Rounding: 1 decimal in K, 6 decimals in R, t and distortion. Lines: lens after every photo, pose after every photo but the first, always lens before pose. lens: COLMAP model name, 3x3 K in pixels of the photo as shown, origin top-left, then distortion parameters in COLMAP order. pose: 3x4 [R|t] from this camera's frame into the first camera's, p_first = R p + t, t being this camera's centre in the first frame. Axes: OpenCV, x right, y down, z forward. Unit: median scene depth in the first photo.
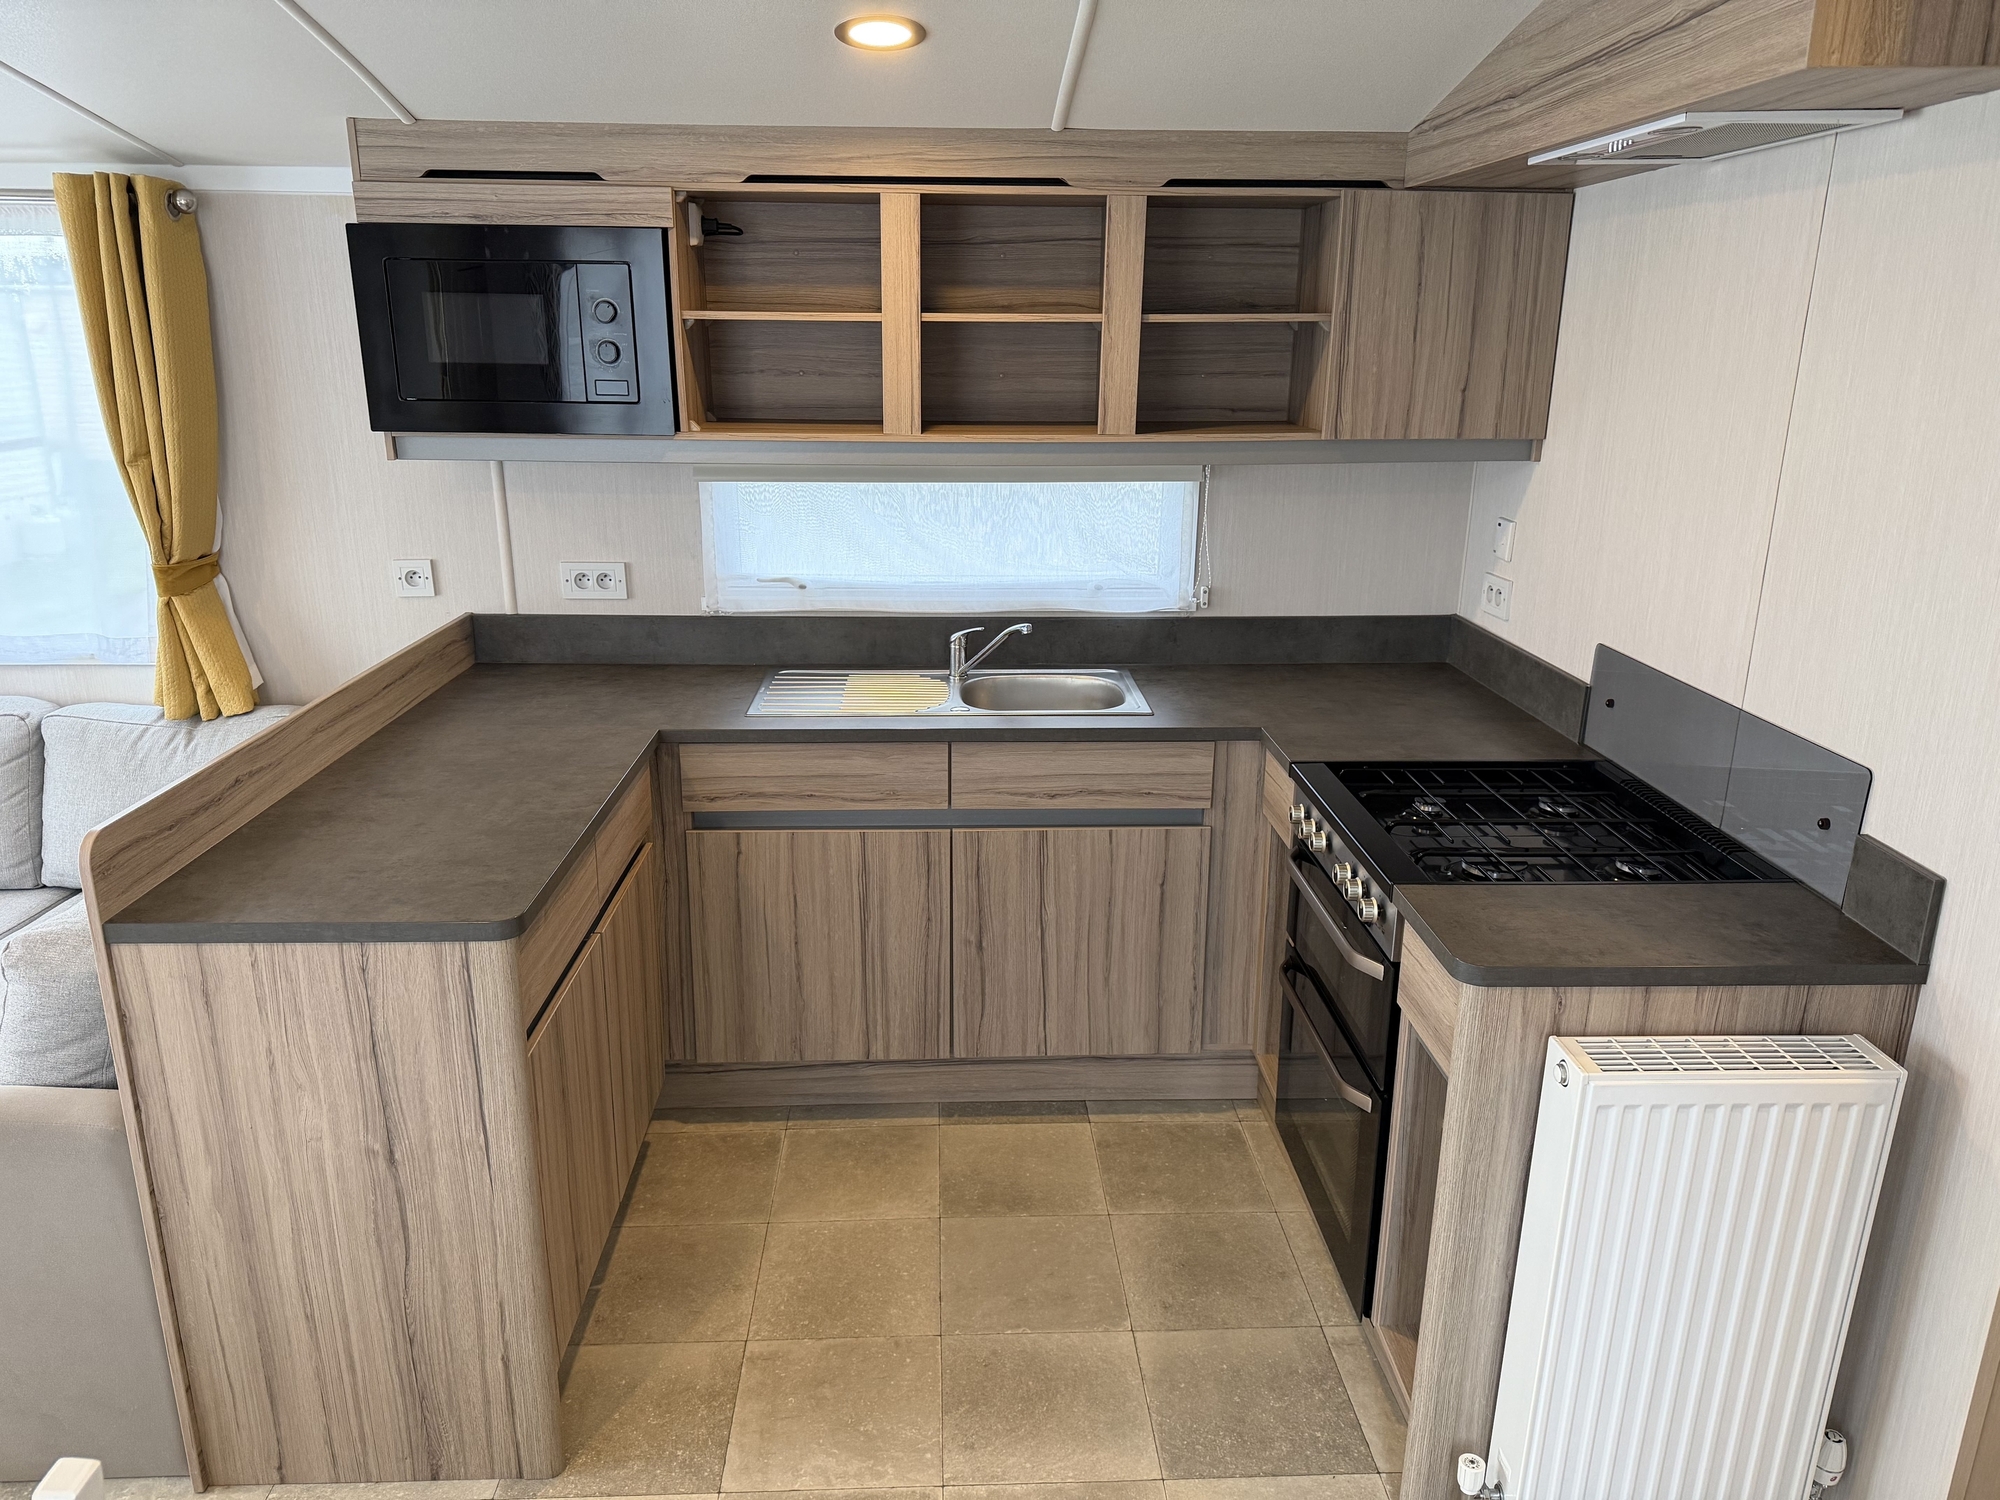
lens RADIAL K [[1387.7, 0, 992.0], [0, 1387.7, 764.7], [0, 0, 1]] dist [0.044374, -0.056912]
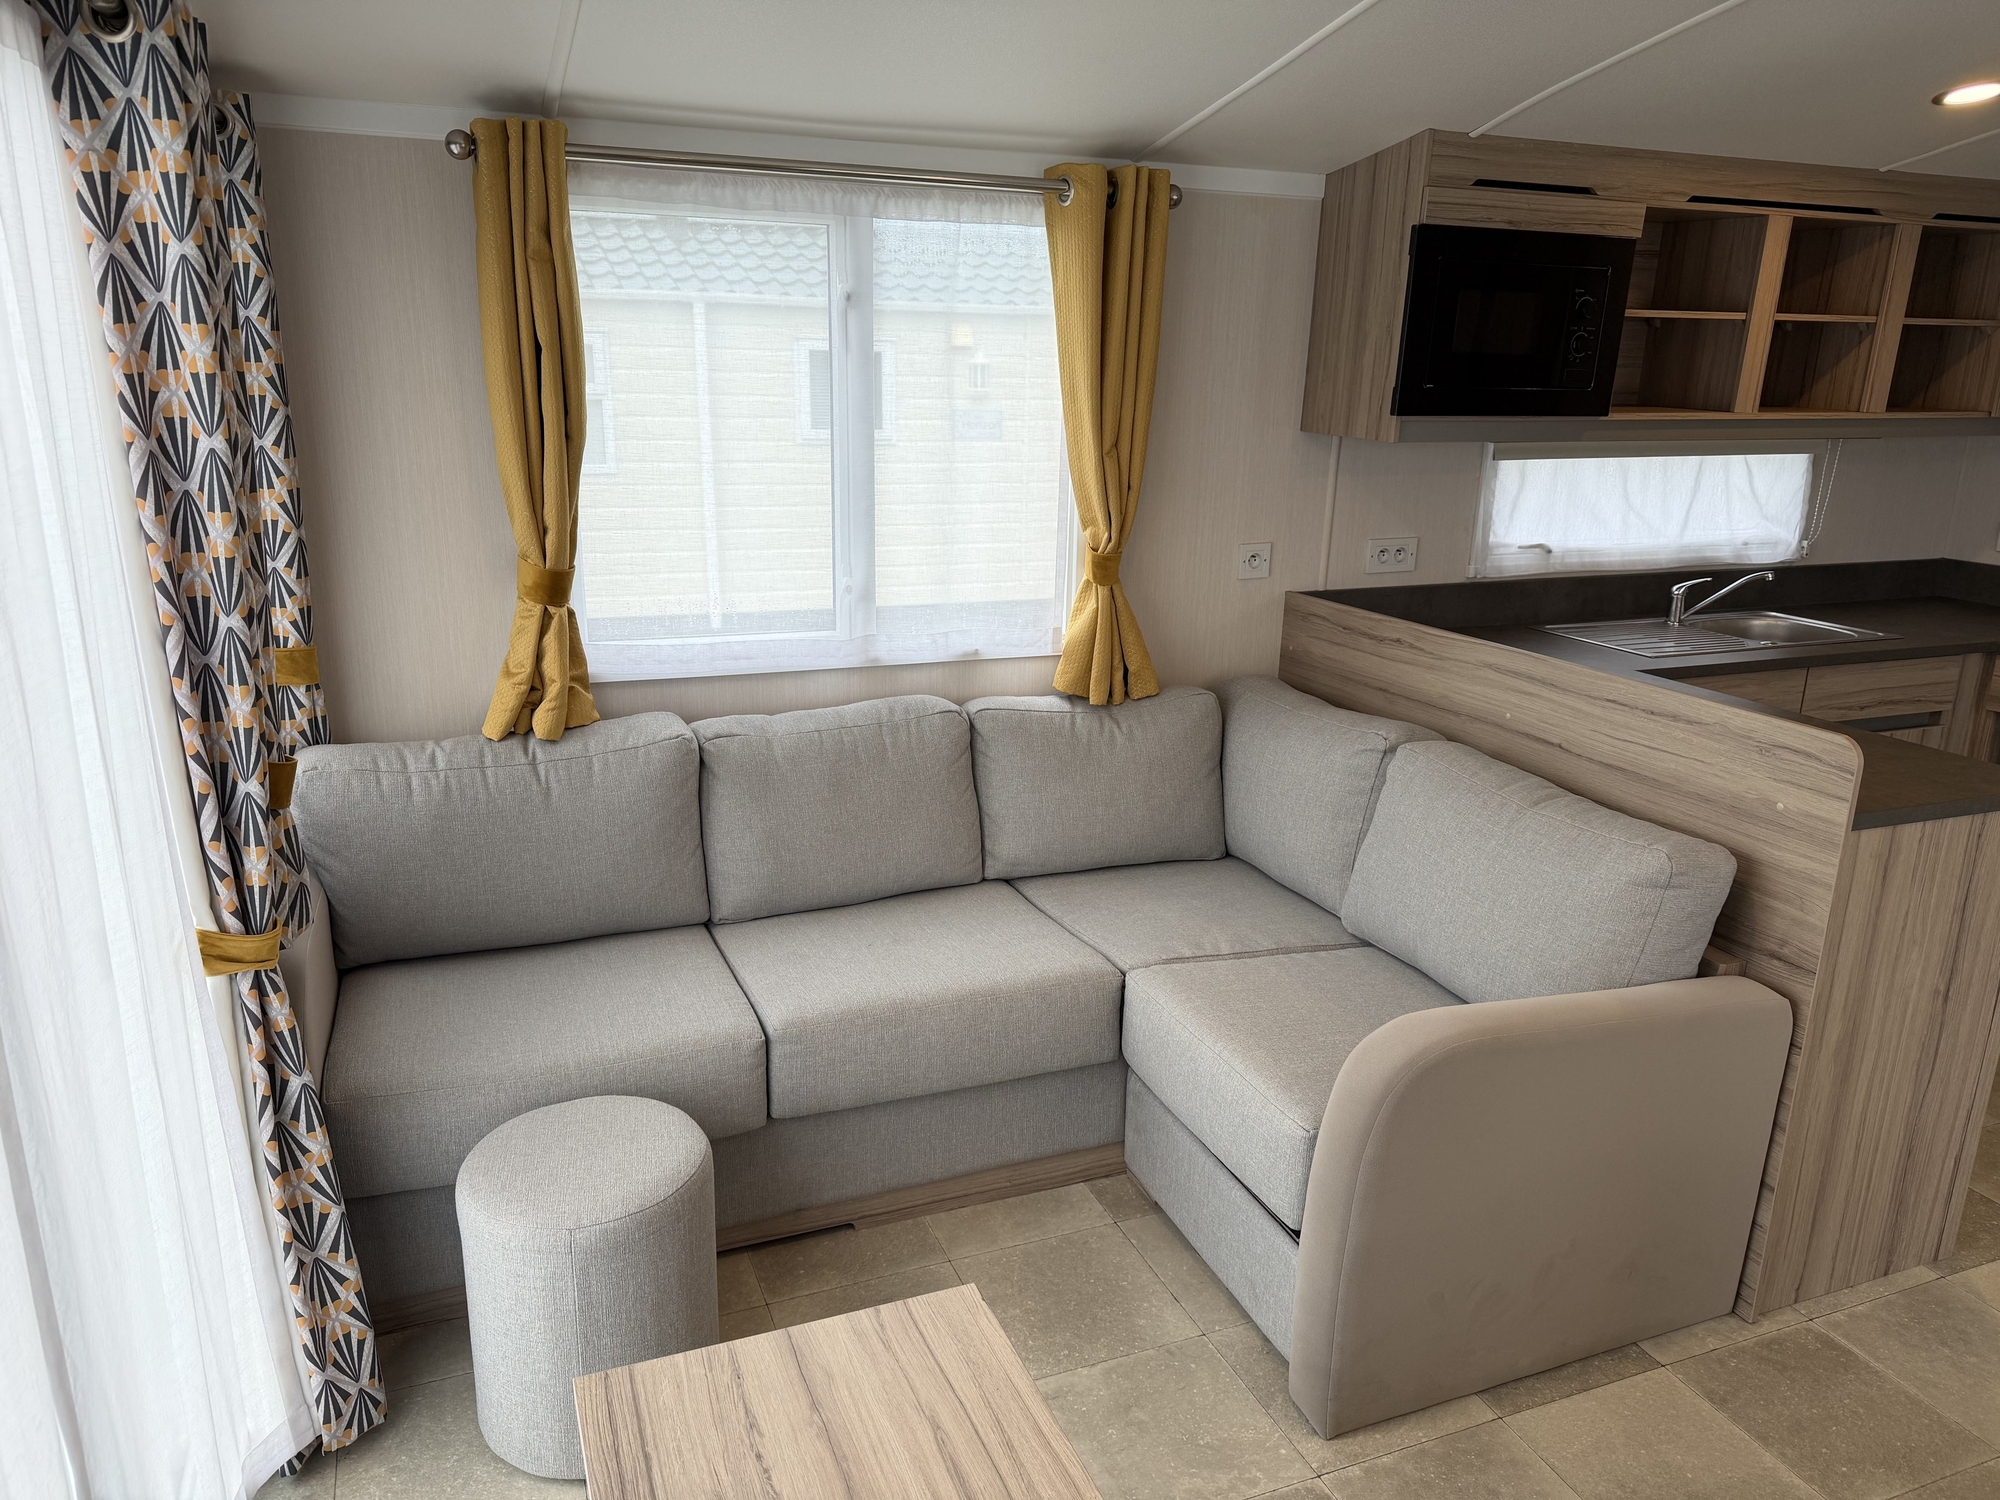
lens RADIAL K [[1387.7, 0, 1006.7], [0, 1387.7, 773.4], [0, 0, 1]] dist [0.044374, -0.056912]
pose [[0.944443, -0.085441, 0.317376, -1.101626], [0.087896, 0.996108, 0.006603, 0.006006], [-0.316705, 0.021660, 0.948277, 0.069316]]
